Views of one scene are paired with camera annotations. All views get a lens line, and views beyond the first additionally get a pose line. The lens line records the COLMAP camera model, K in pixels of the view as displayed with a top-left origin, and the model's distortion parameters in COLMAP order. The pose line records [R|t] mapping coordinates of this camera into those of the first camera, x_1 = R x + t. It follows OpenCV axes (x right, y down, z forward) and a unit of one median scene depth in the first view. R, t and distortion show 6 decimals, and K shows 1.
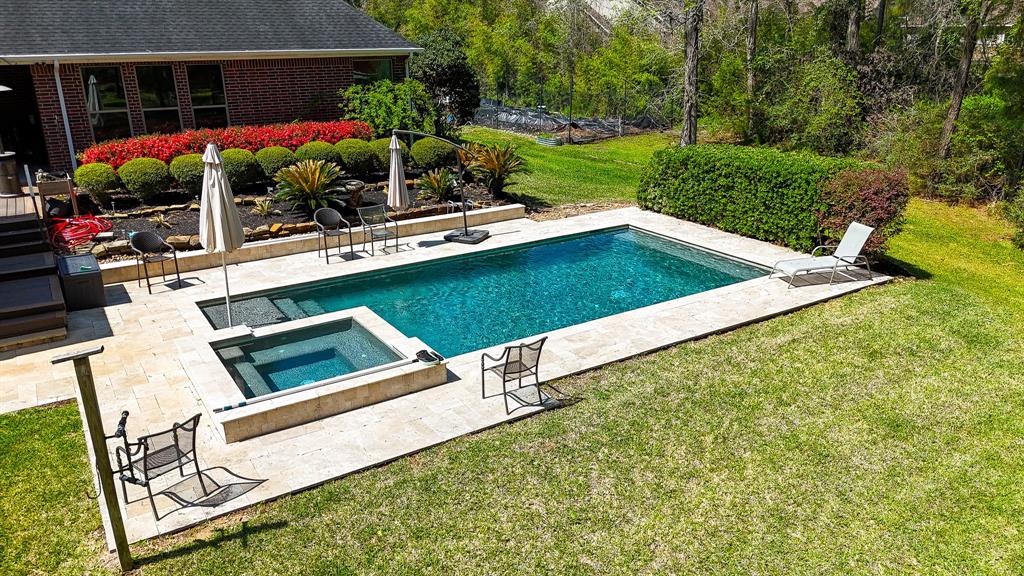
lens RADIAL K [[732.8, 0, 512.0], [0, 732.8, 288.0], [0, 0, 1]] dist [0.069510, 0.000280]
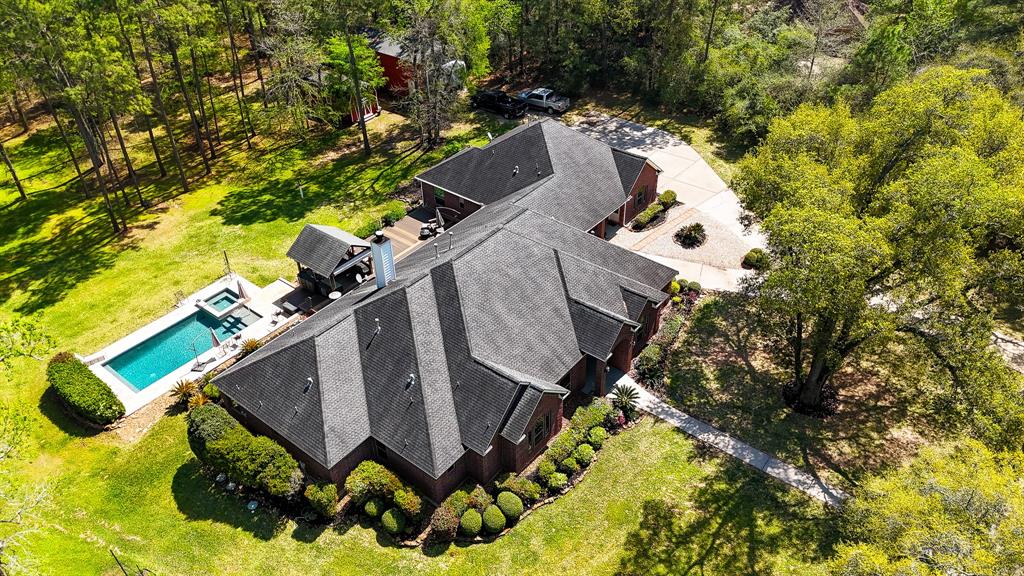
lens RADIAL K [[746.3, 0, 512.0], [0, 746.3, 288.0], [0, 0, 1]] dist [0.003310, 0.001775]
pose [[-0.945858, 0.206664, -0.250286, -0.596316], [-0.092088, 0.568557, 0.817473, -2.969750], [0.311244, 0.796262, -0.518743, 2.845636]]
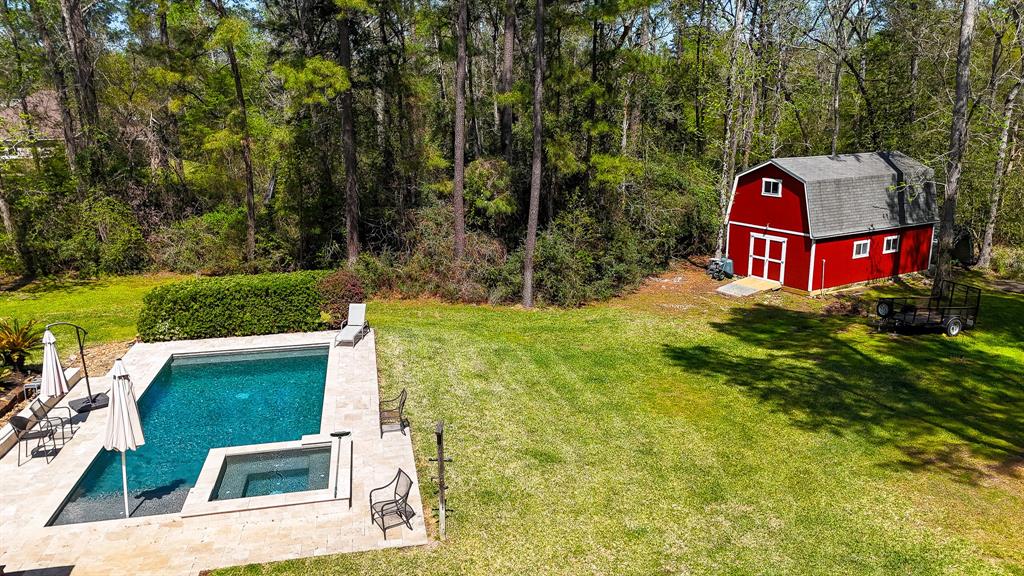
lens RADIAL K [[746.3, 0, 512.0], [0, 746.3, 288.0], [0, 0, 1]] dist [0.003310, 0.001775]
pose [[0.358701, -0.213793, 0.908640, -0.857980], [0.316573, 0.943591, 0.097044, -0.151761], [-0.878131, 0.252841, 0.406149, -0.038960]]
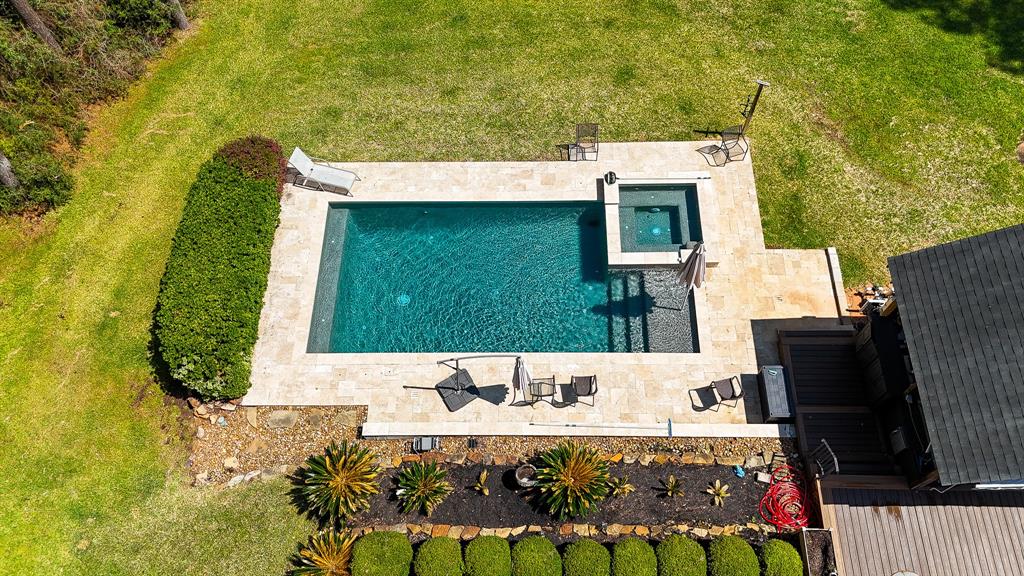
lens RADIAL K [[746.3, 0, 512.0], [0, 746.3, 288.0], [0, 0, 1]] dist [0.003310, 0.001775]
pose [[-0.829731, -0.479445, 0.285796, -0.389433], [0.224431, 0.182240, 0.957298, -1.187180], [-0.511055, 0.858441, -0.043608, 0.931560]]
